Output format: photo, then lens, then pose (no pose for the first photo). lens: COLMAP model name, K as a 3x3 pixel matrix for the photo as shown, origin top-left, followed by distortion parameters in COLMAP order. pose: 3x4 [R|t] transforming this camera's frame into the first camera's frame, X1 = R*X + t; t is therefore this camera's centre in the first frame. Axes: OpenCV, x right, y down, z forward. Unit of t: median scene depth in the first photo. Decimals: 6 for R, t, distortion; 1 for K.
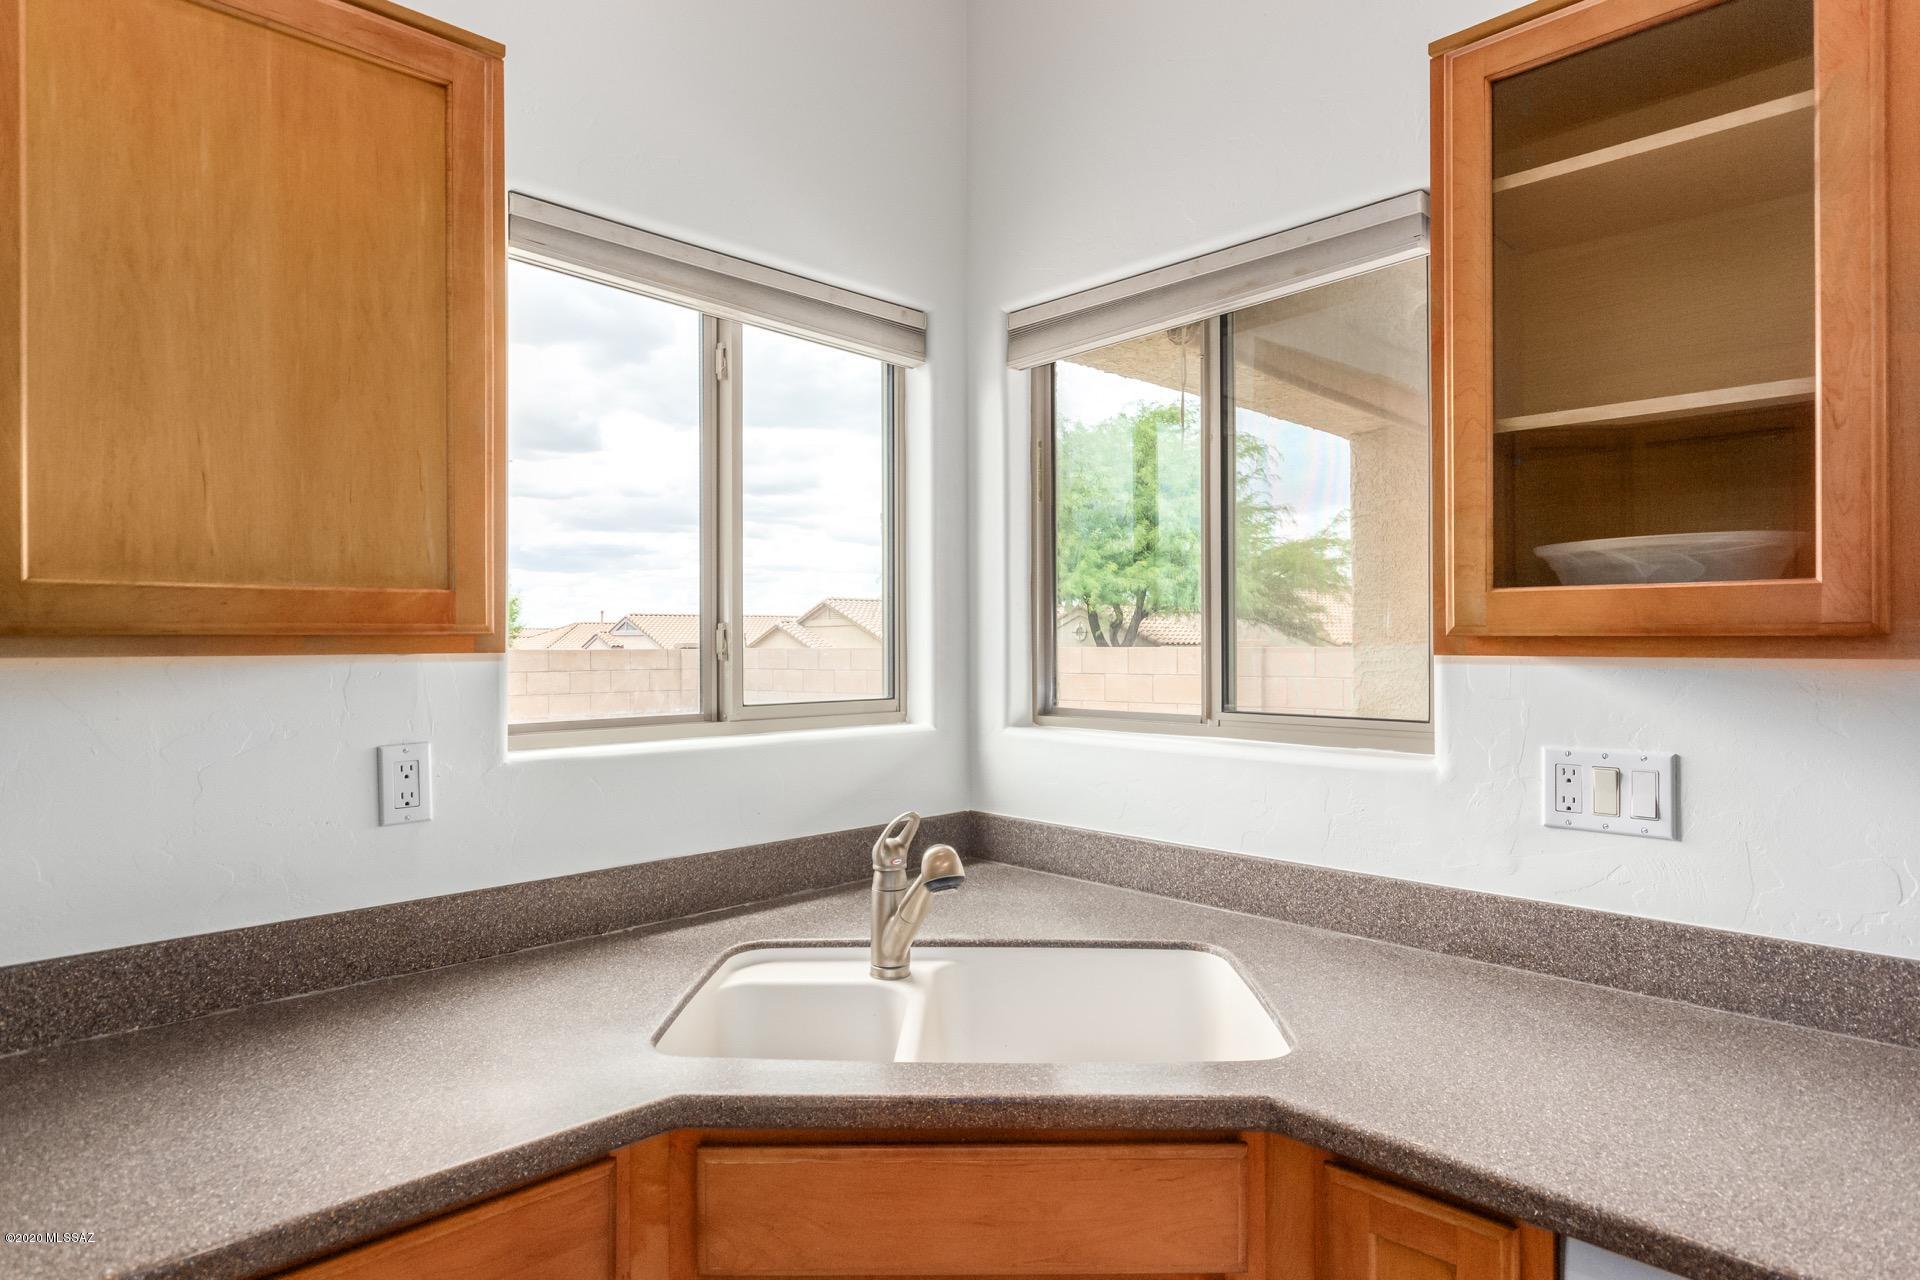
lens RADIAL K [[1088.0, 0, 972.1], [0, 1088.0, 641.3], [0, 0, 1]] dist [0.001357, 0.004681]
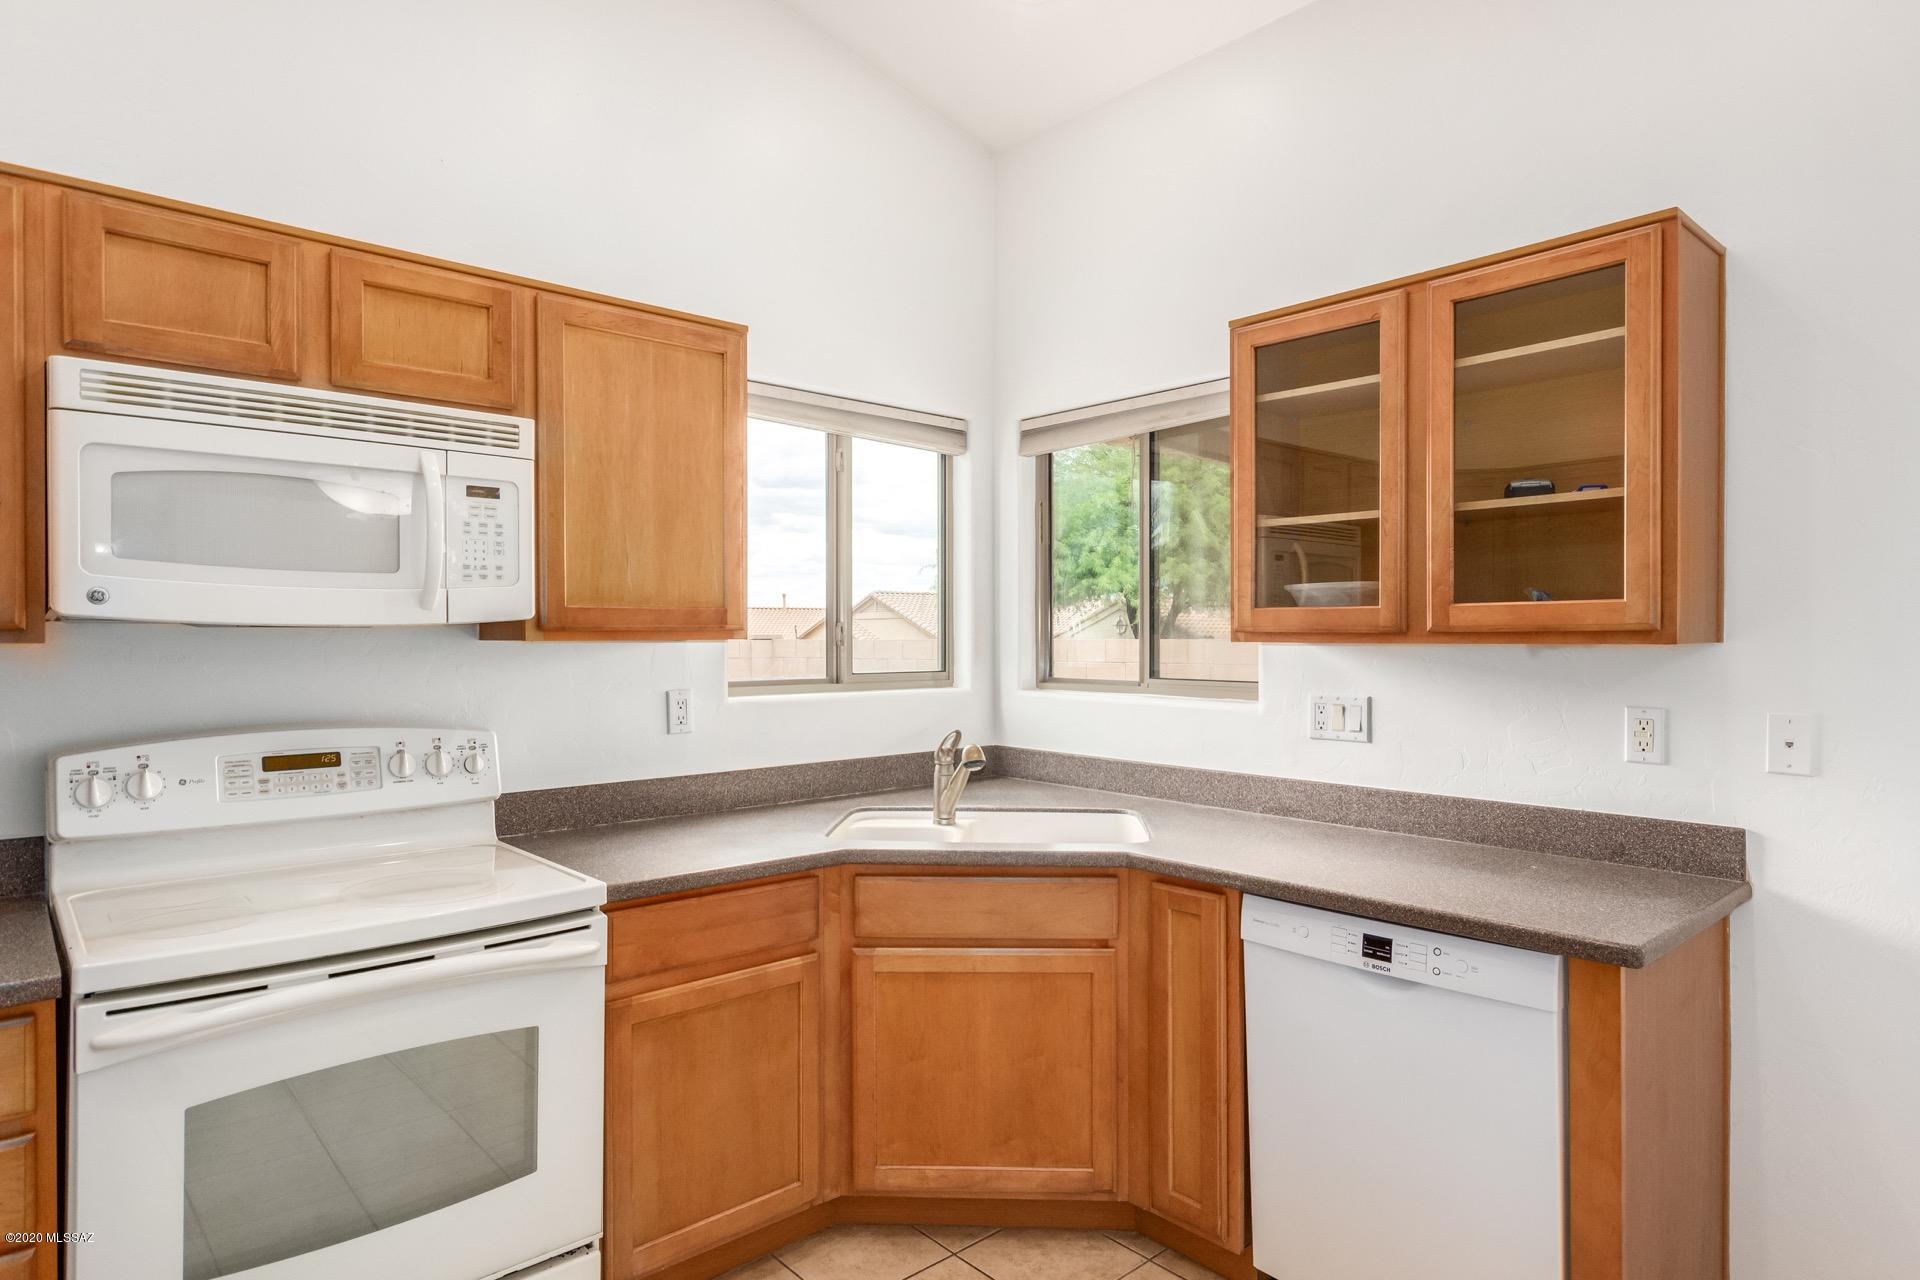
lens RADIAL K [[1088.0, 0, 963.1], [0, 1088.0, 640.1], [0, 0, 1]] dist [0.001357, 0.004681]
pose [[0.998775, 0.002310, -0.049424, 0.045585], [-0.002008, 0.999979, 0.006156, -0.001367], [0.049437, -0.006050, 0.998759, -0.839157]]
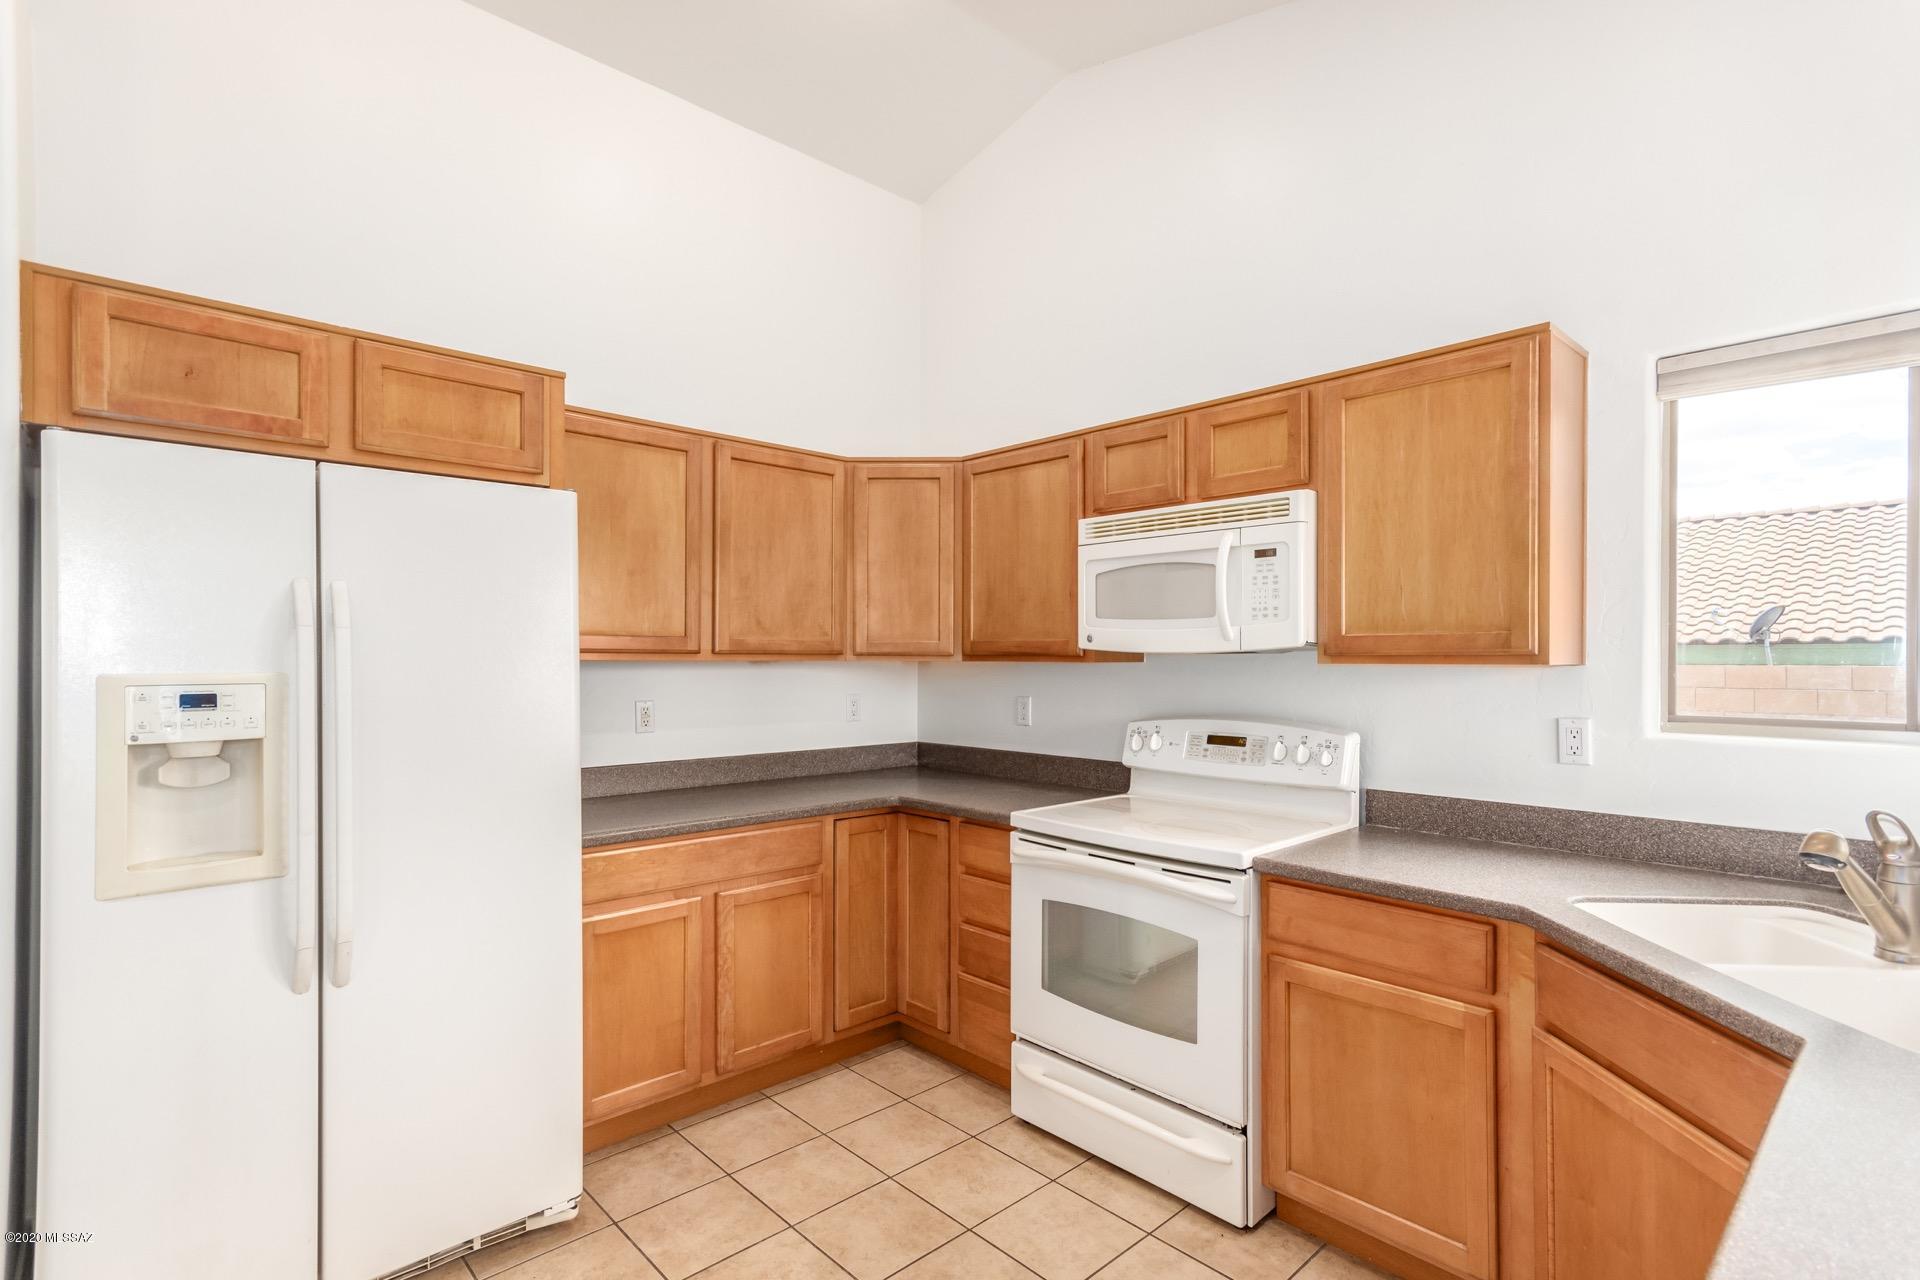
lens RADIAL K [[913.3, 0, 979.1], [0, 913.3, 657.1], [0, 0, 1]] dist [0.010901, -0.000672]
pose [[-0.014755, 0.001300, -0.999890, 0.990099], [-0.001527, 0.999998, 0.001323, -0.002231], [0.999890, 0.001546, -0.014753, 0.087282]]
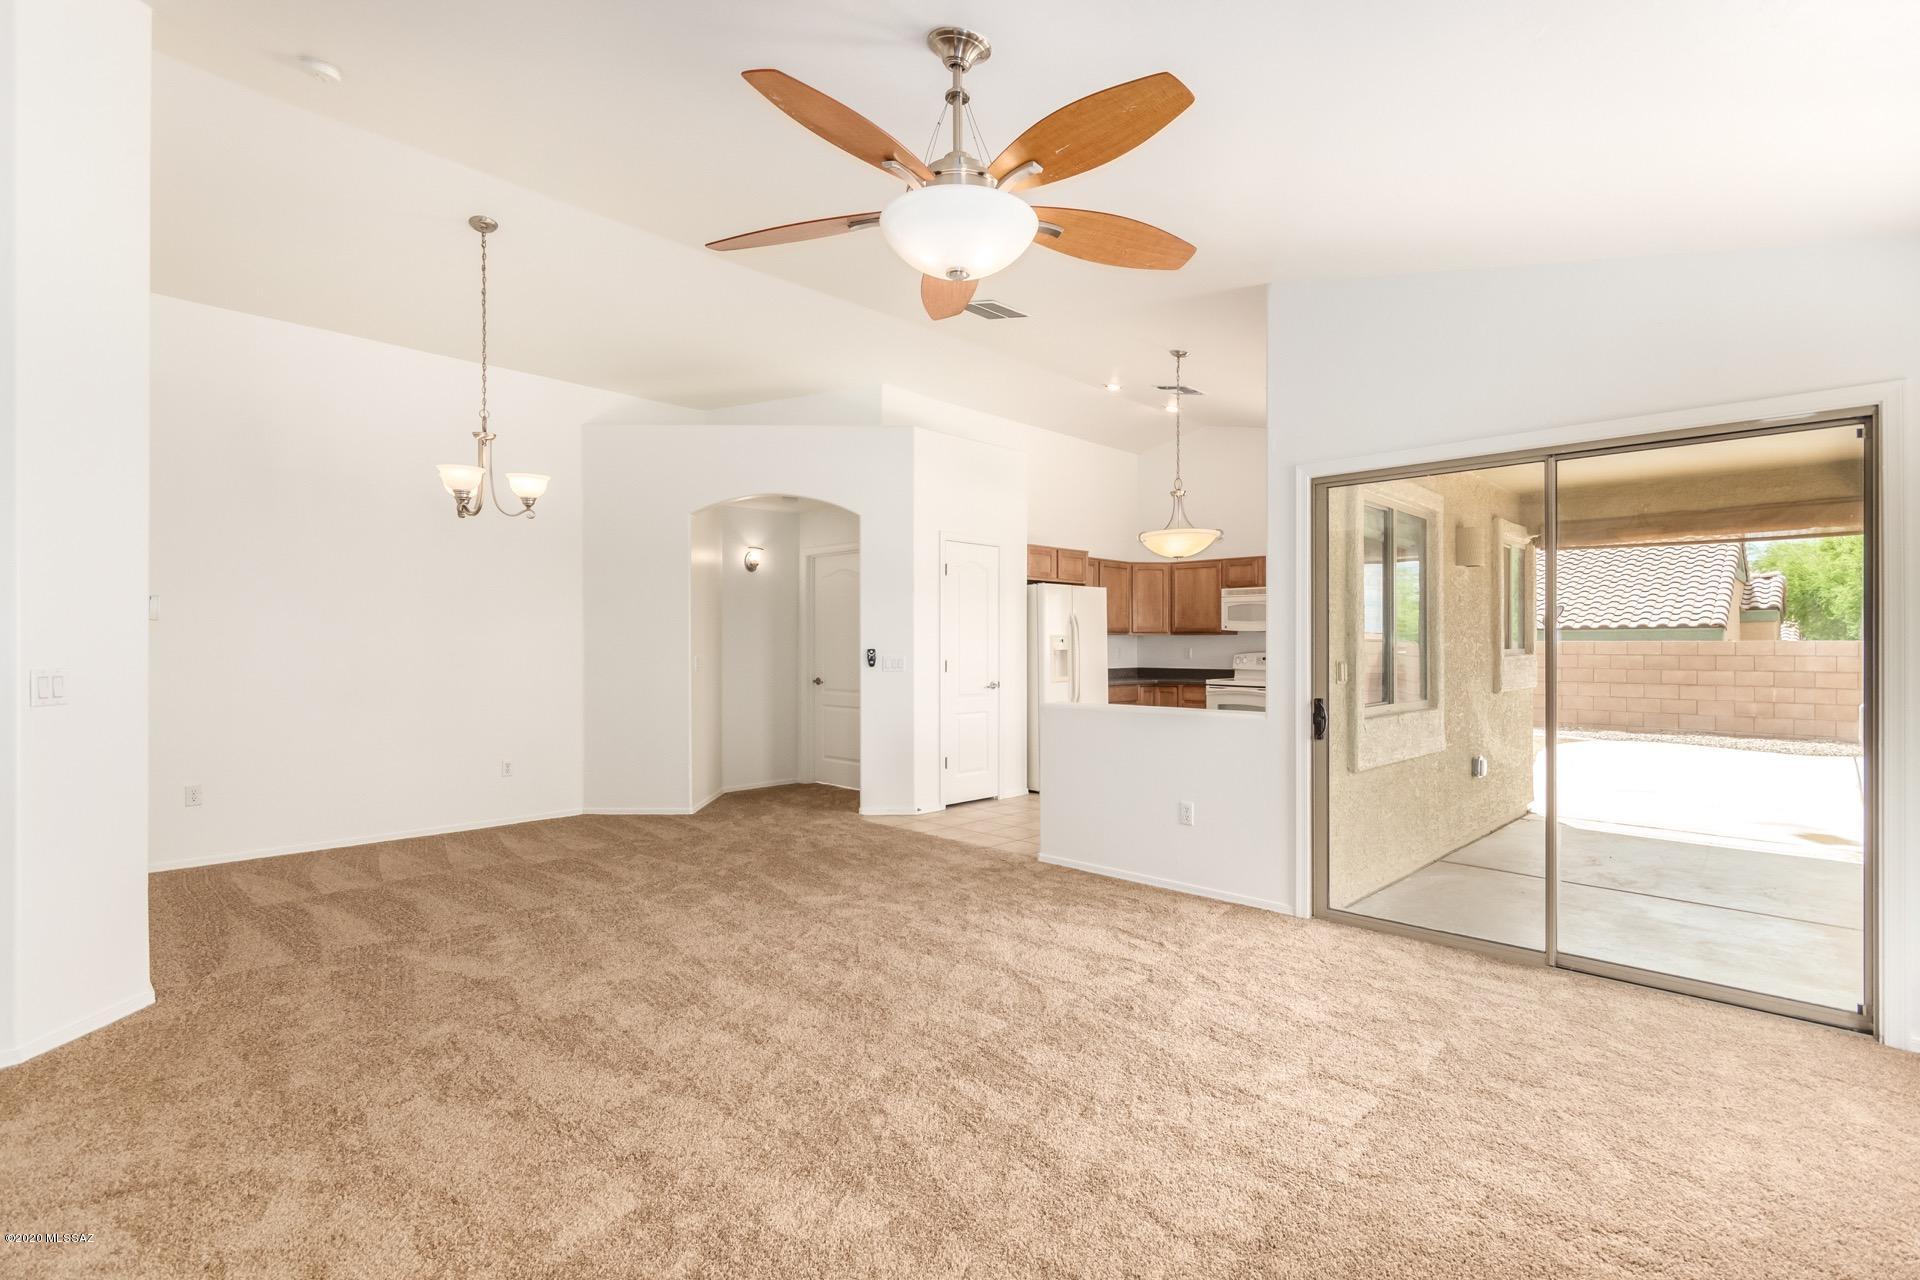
lens RADIAL K [[913.3, 0, 991.5], [0, 913.3, 659.5], [0, 0, 1]] dist [0.010901, -0.000672]
pose [[0.050214, 0.019571, -0.998547, 5.026281], [-0.000337, 0.999808, 0.019579, 0.059126], [0.998738, -0.000647, 0.050211, -1.561823]]
